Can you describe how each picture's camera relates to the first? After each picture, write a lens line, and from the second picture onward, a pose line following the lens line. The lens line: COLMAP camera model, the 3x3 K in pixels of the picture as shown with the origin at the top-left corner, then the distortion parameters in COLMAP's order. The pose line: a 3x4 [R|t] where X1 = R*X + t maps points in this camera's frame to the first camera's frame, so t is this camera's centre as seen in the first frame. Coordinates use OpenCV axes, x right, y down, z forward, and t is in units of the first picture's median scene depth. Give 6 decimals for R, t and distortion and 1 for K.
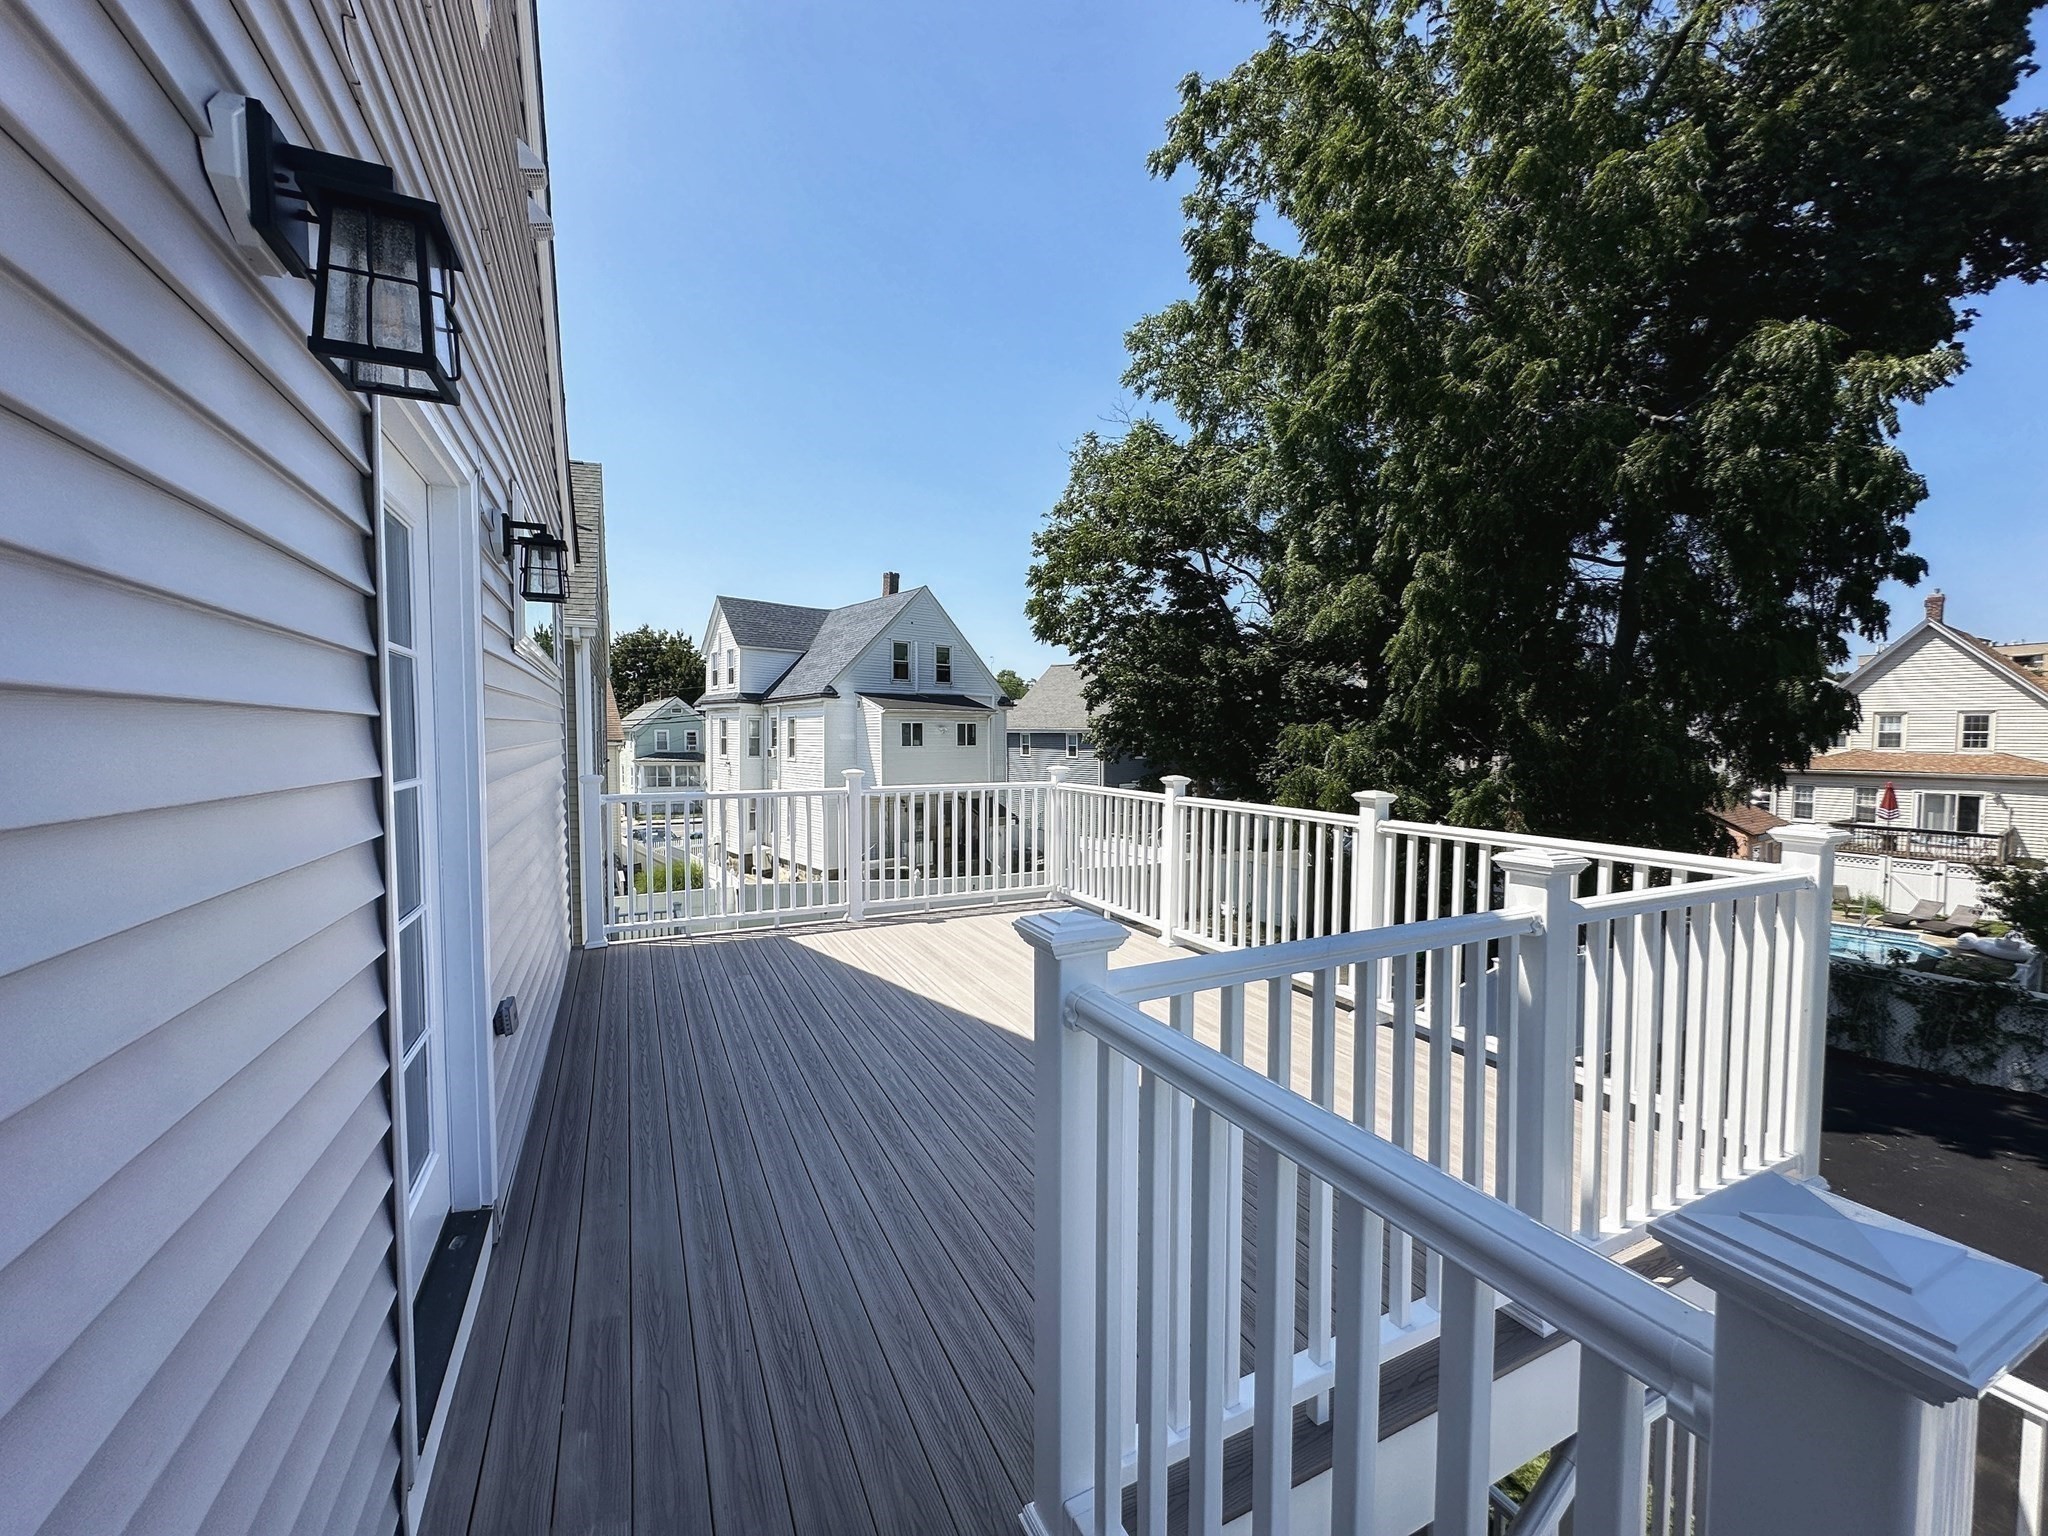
lens RADIAL K [[814.7, 0, 1024.0], [0, 814.7, 768.0], [0, 0, 1]] dist [-0.000764, -0.000090]
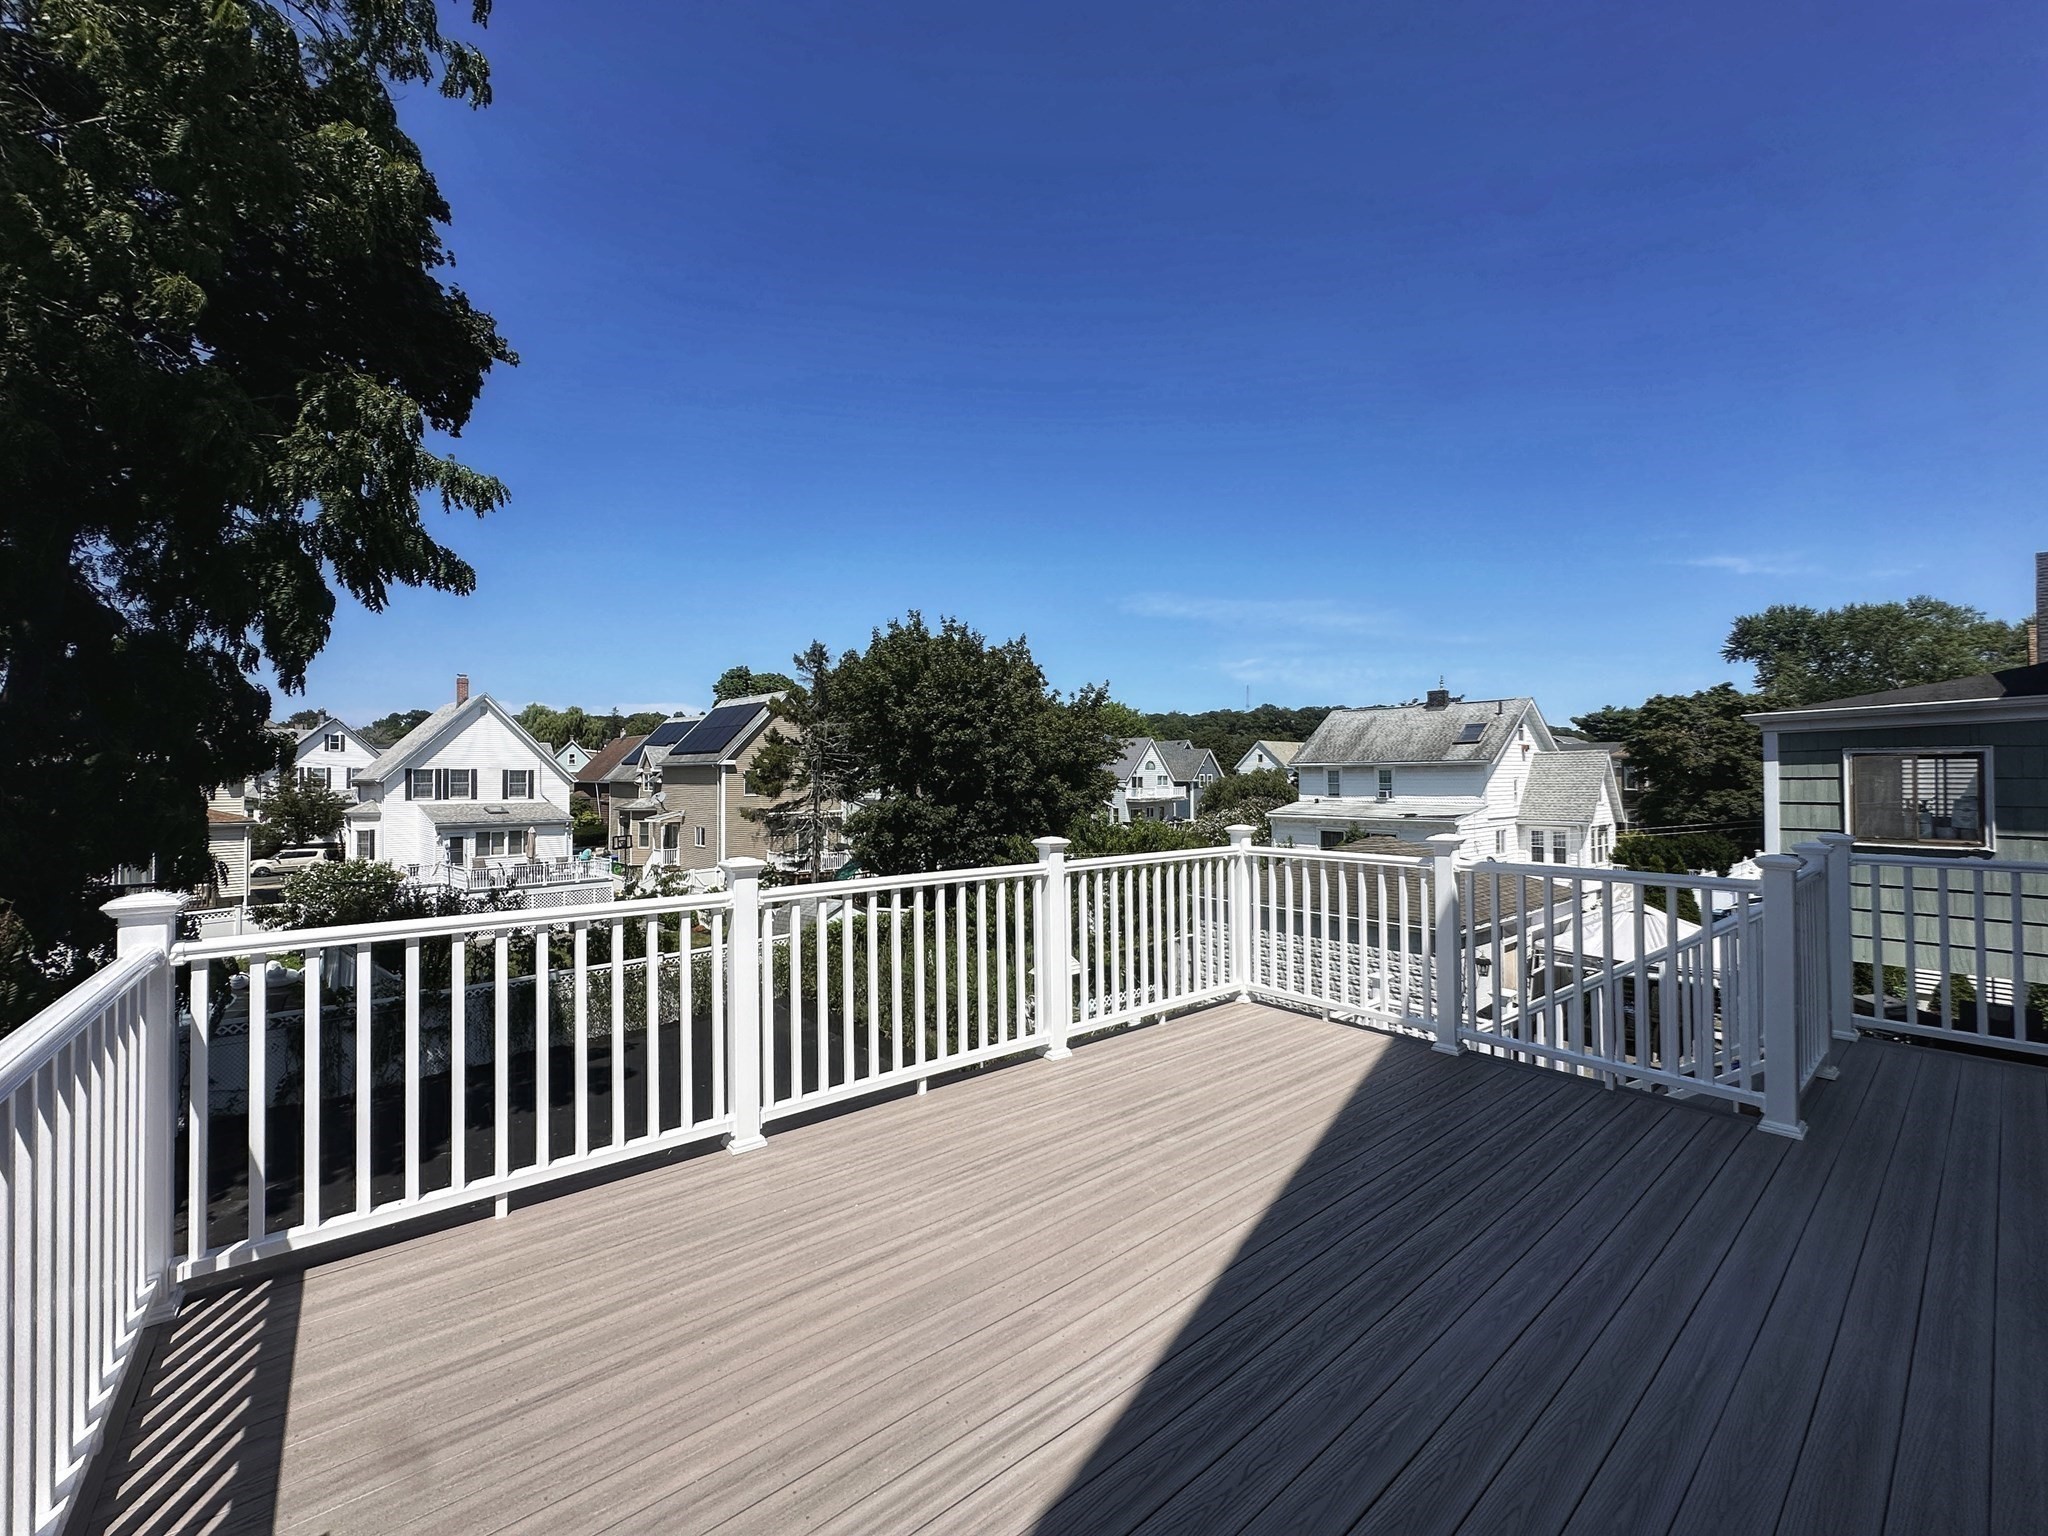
lens RADIAL K [[814.7, 0, 1024.0], [0, 814.7, 768.0], [0, 0, 1]] dist [-0.000764, -0.000090]
pose [[-0.235796, 0.020338, 0.971590, -0.571332], [0.051483, 0.998638, -0.008409, -0.052242], [-0.970438, 0.048037, -0.236522, 1.207857]]
